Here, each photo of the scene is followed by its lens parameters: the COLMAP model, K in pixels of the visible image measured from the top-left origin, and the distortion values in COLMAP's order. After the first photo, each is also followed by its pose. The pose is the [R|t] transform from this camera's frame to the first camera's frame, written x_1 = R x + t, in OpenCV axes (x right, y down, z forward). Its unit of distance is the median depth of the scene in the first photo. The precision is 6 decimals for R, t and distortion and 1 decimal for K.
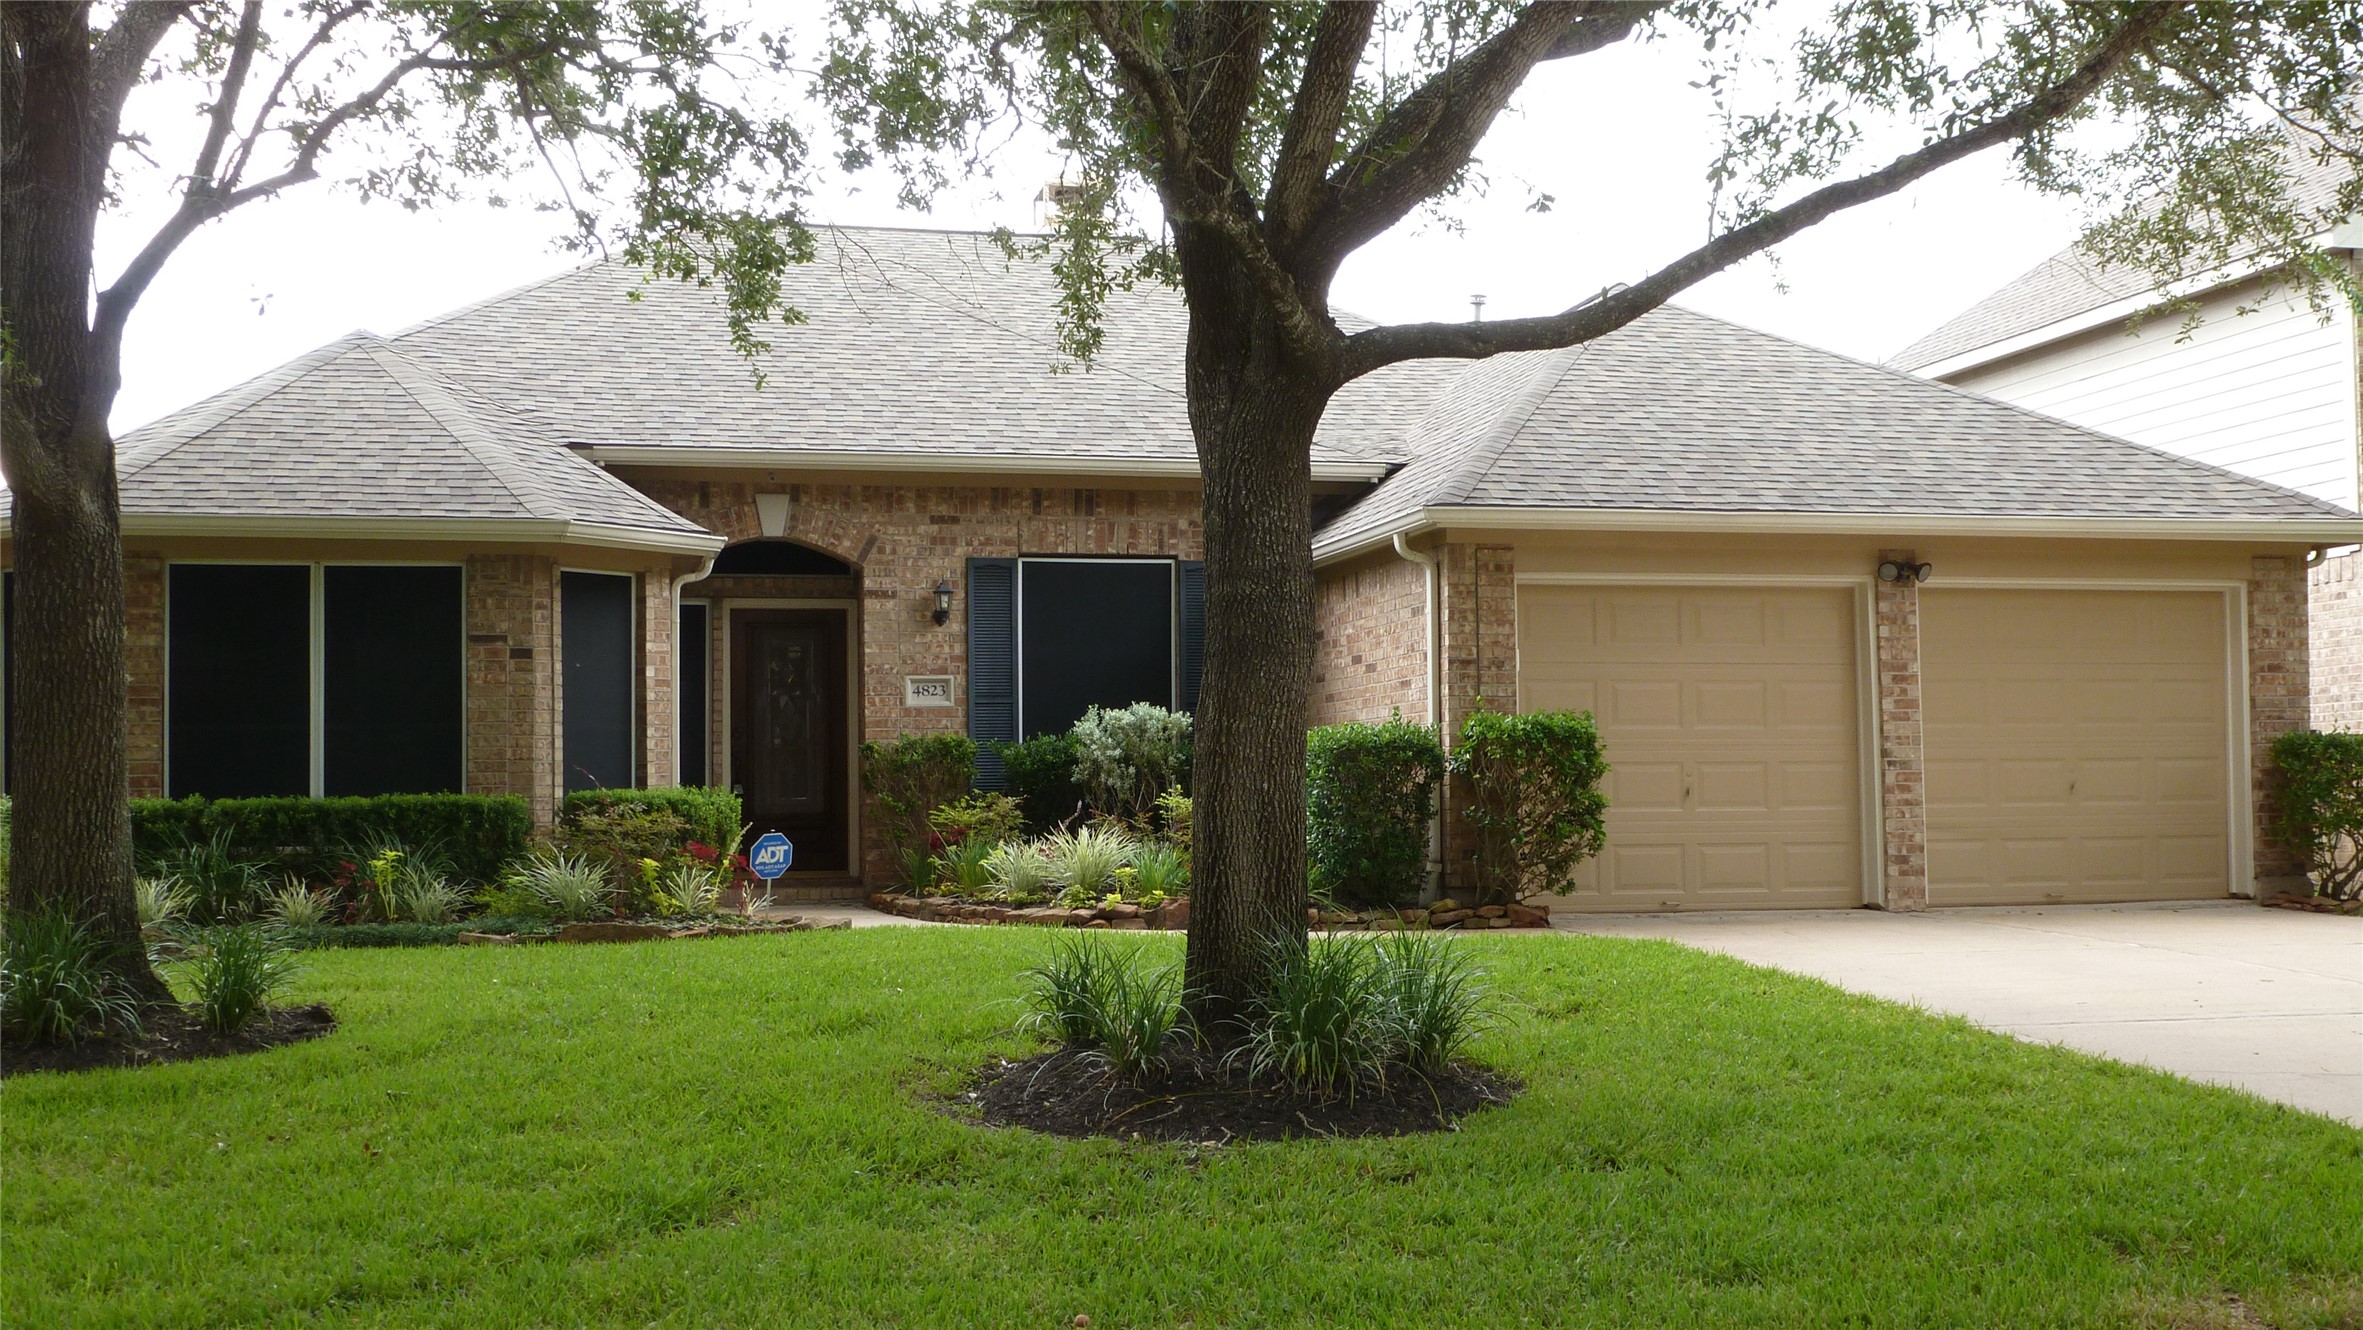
lens RADIAL K [[2628.2, 0, 1181.5], [0, 2628.2, 665.0], [0, 0, 1]] dist [0.009820, 0.008551]
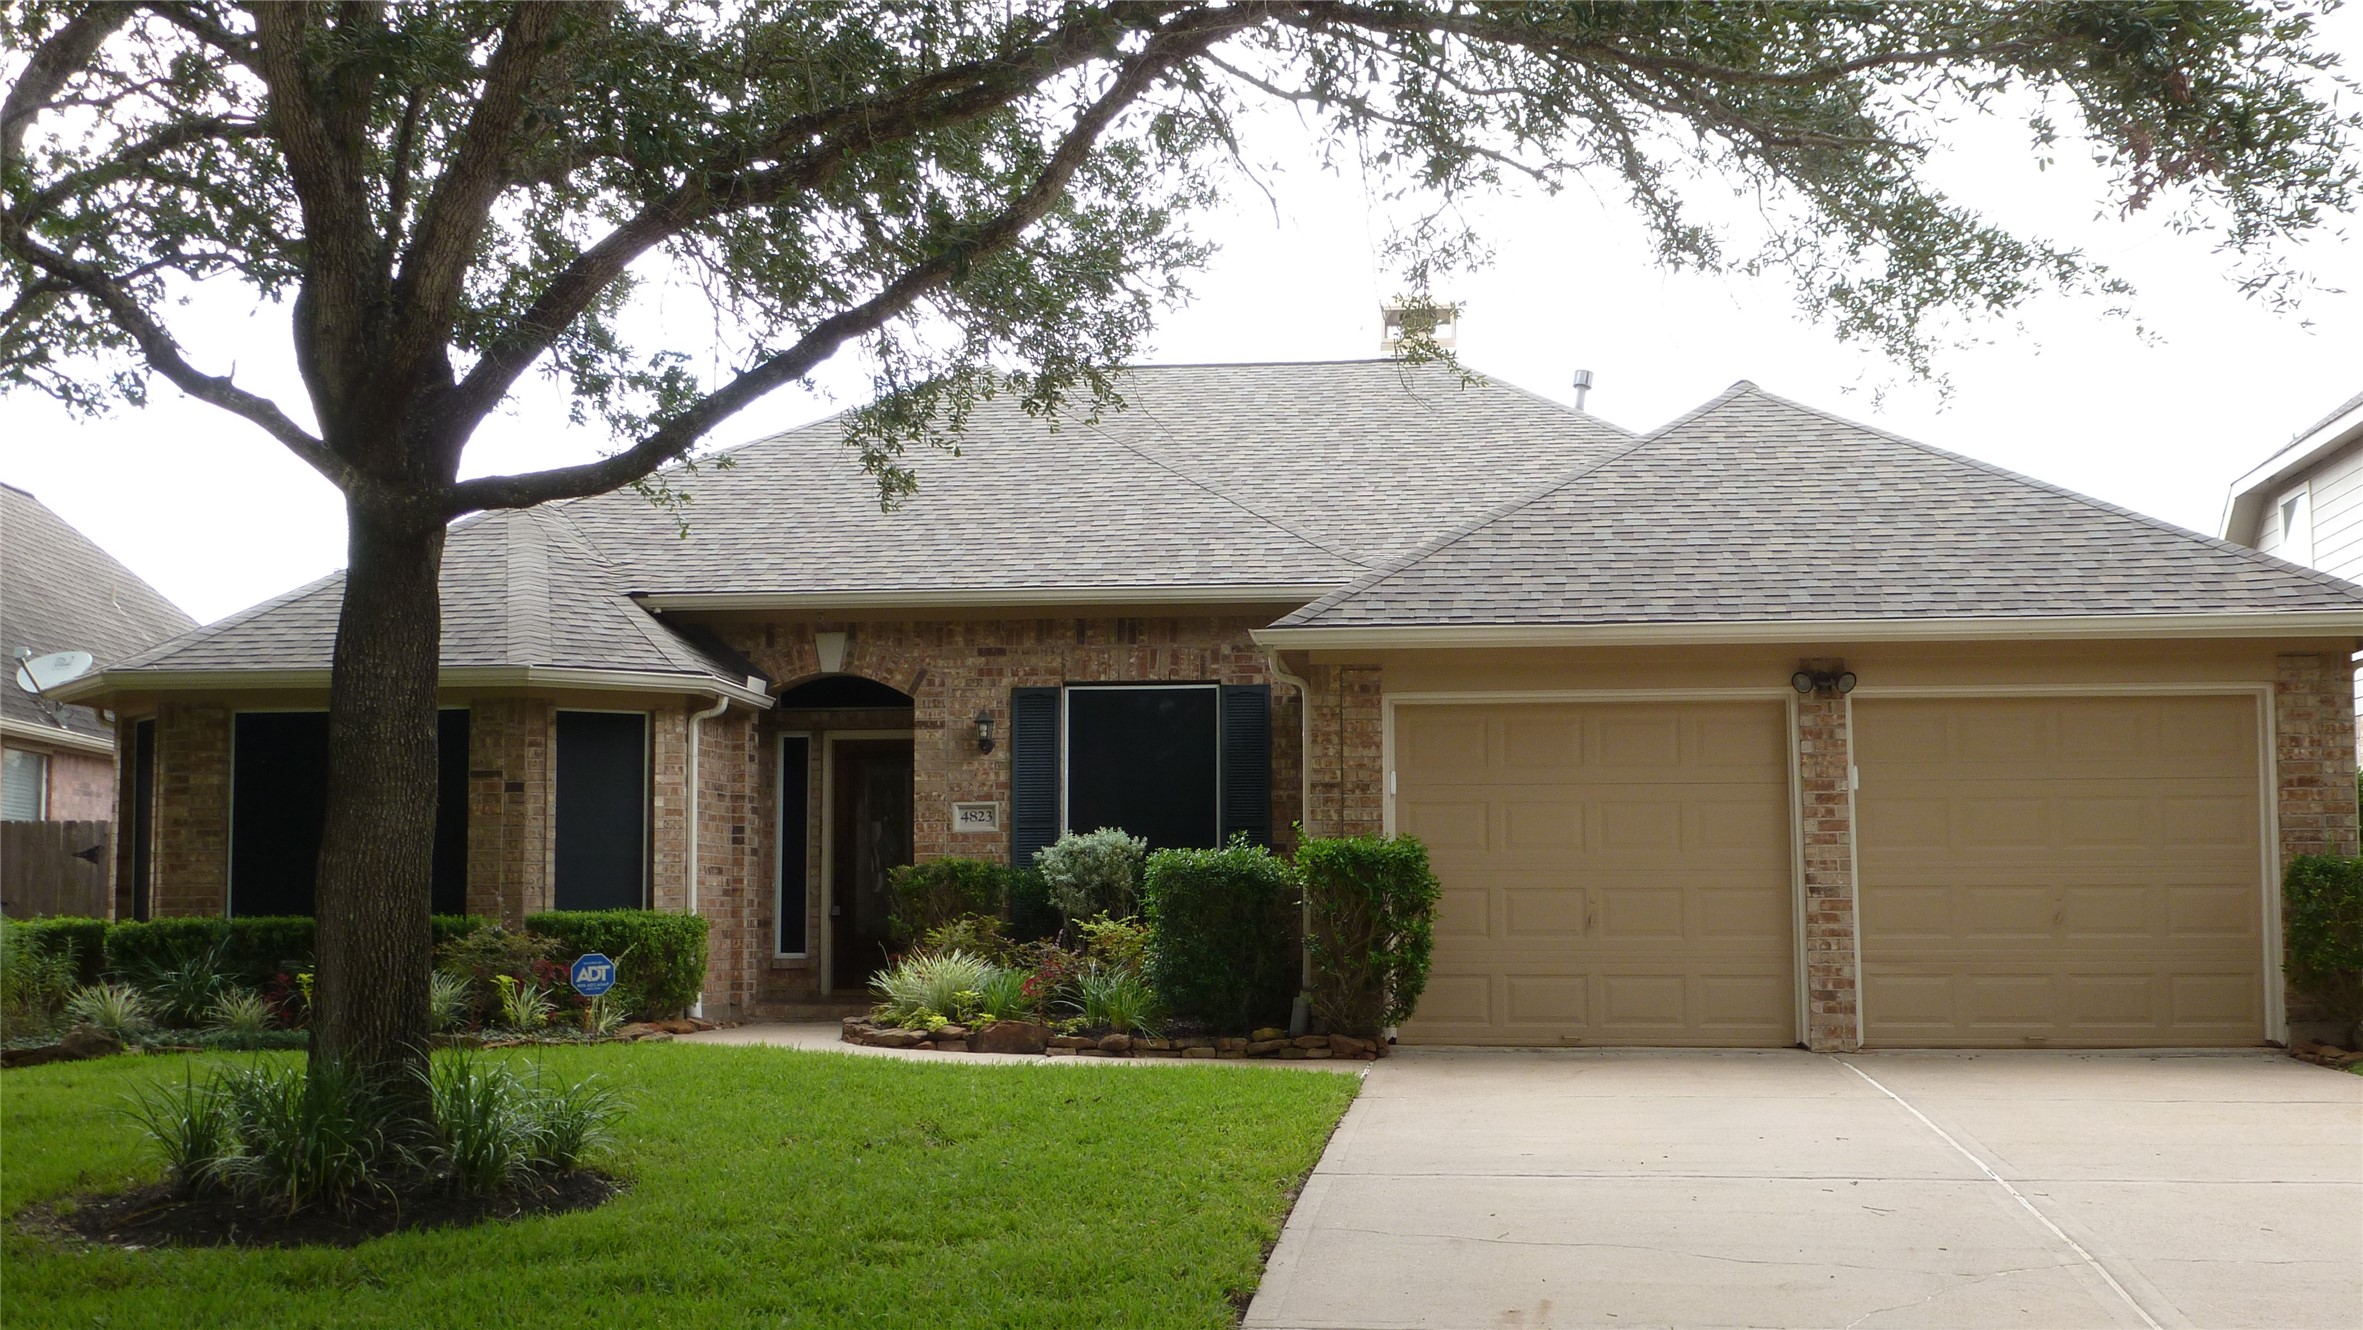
lens RADIAL K [[2628.2, 0, 1181.5], [0, 2628.2, 665.0], [0, 0, 1]] dist [0.009820, 0.008551]
pose [[0.939526, -0.026343, -0.341462, 0.363874], [0.011329, 0.998882, -0.045892, -0.001596], [0.342290, 0.039248, 0.938774, 0.053754]]
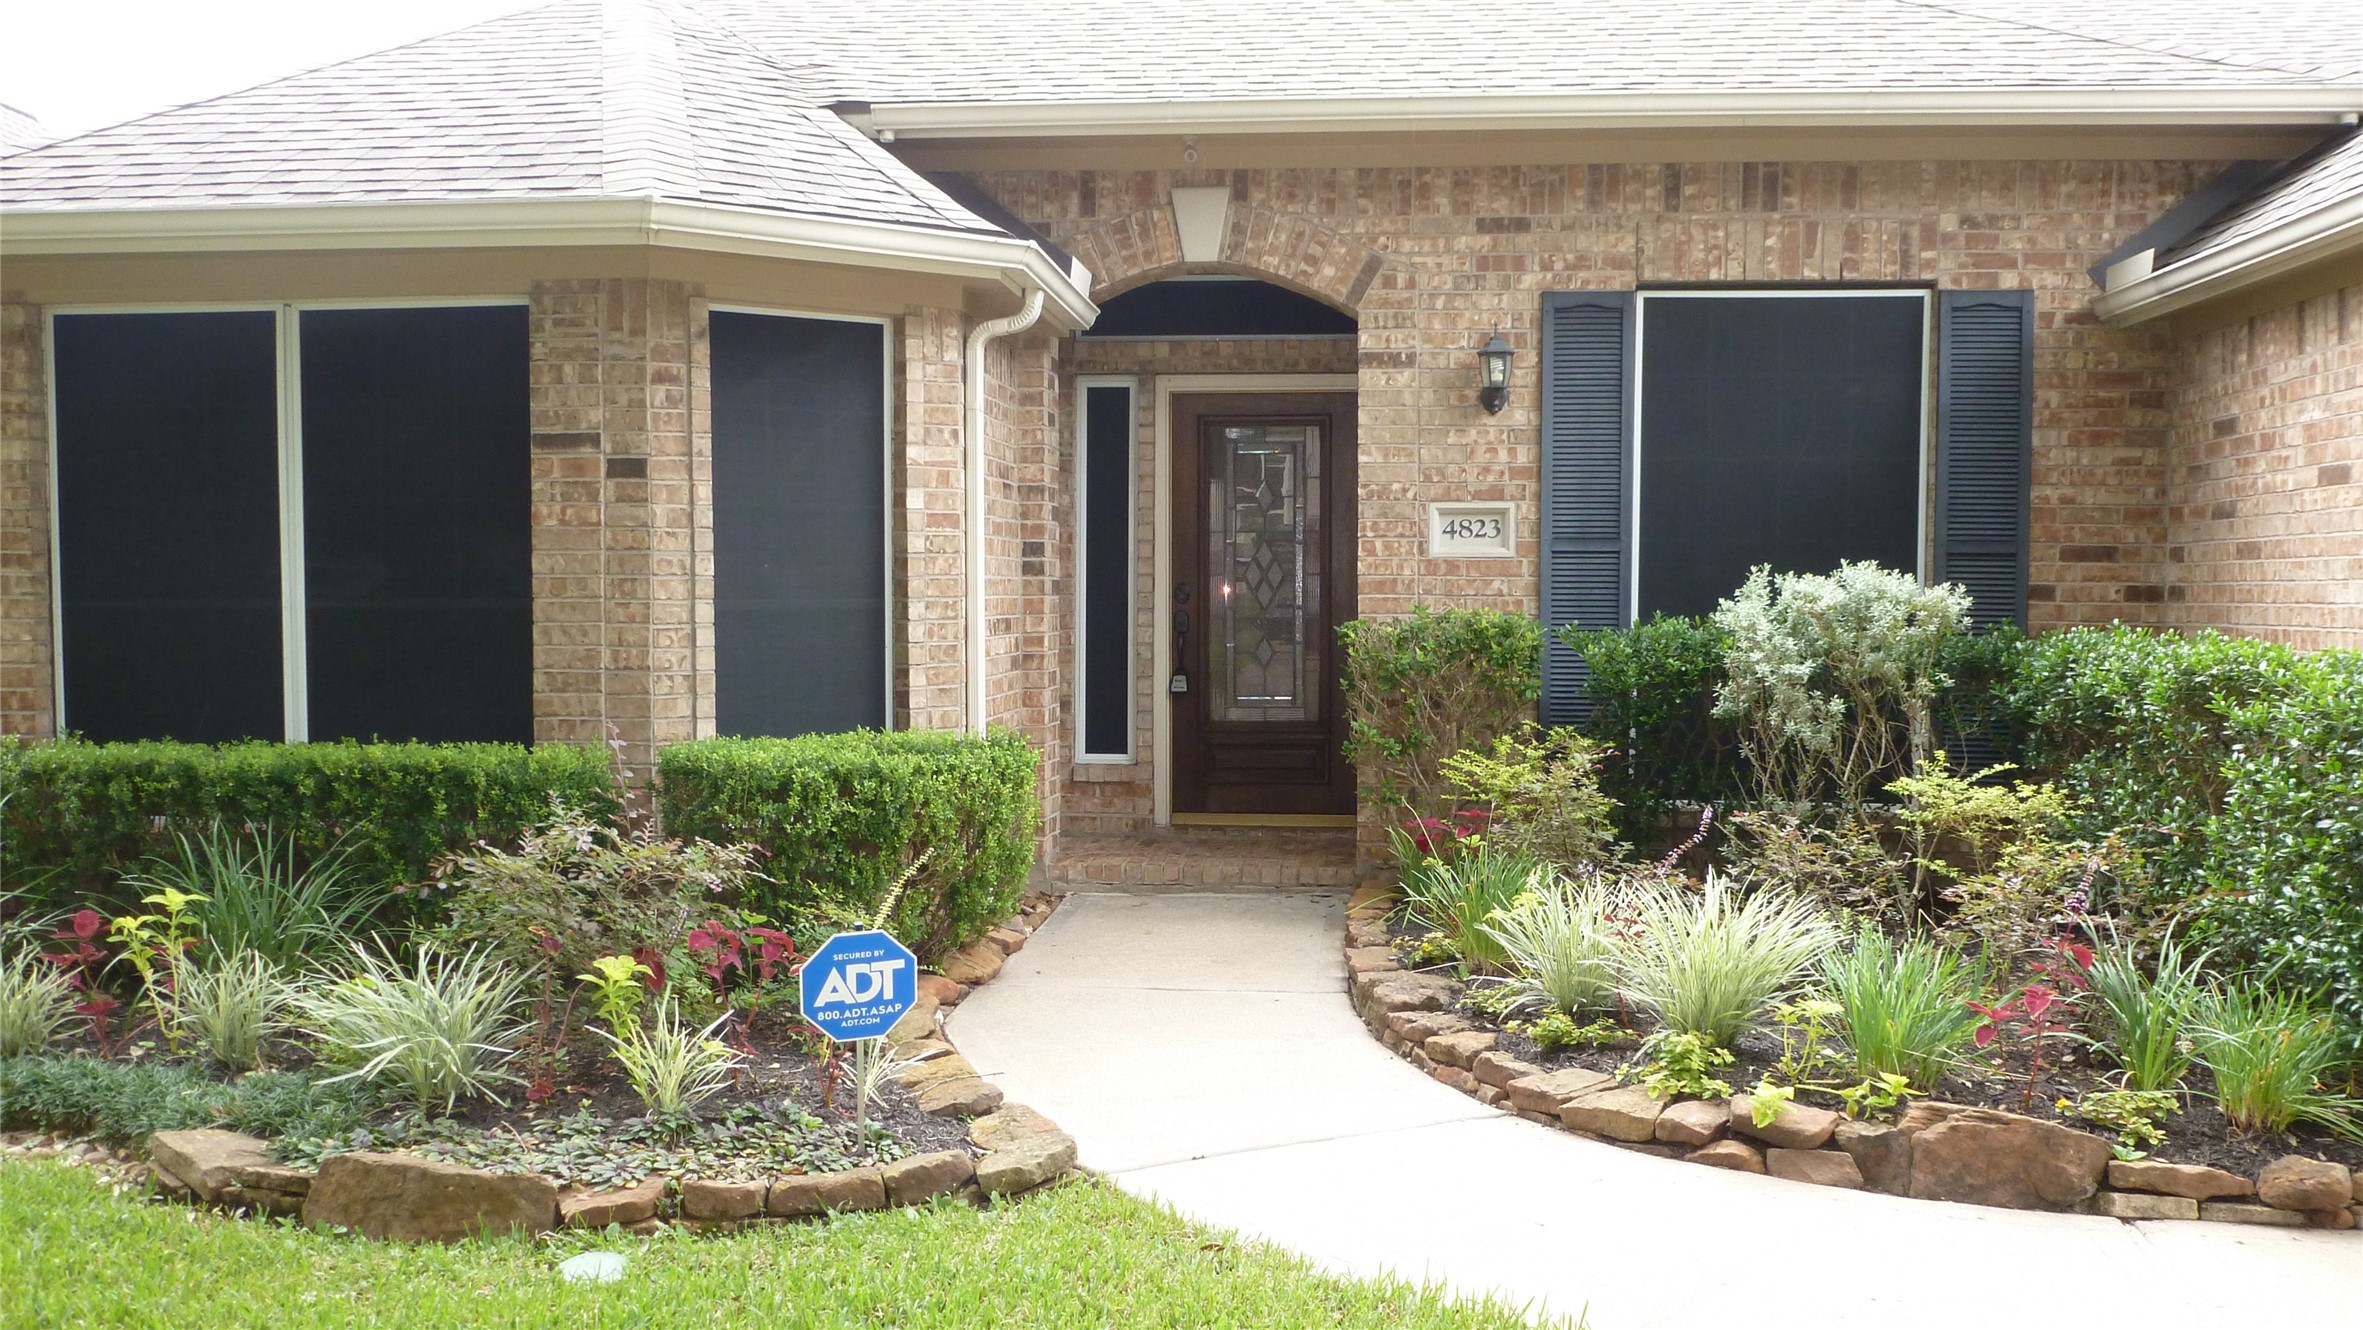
lens RADIAL K [[2055.8, 0, 1191.0], [0, 2055.8, 667.4], [0, 0, 1]] dist [-0.007024, -0.114885]
pose [[0.946234, 0.027121, -0.322343, -0.009692], [0.003476, 0.995569, 0.093968, -0.002652], [0.323464, -0.090036, 0.941947, 0.602141]]
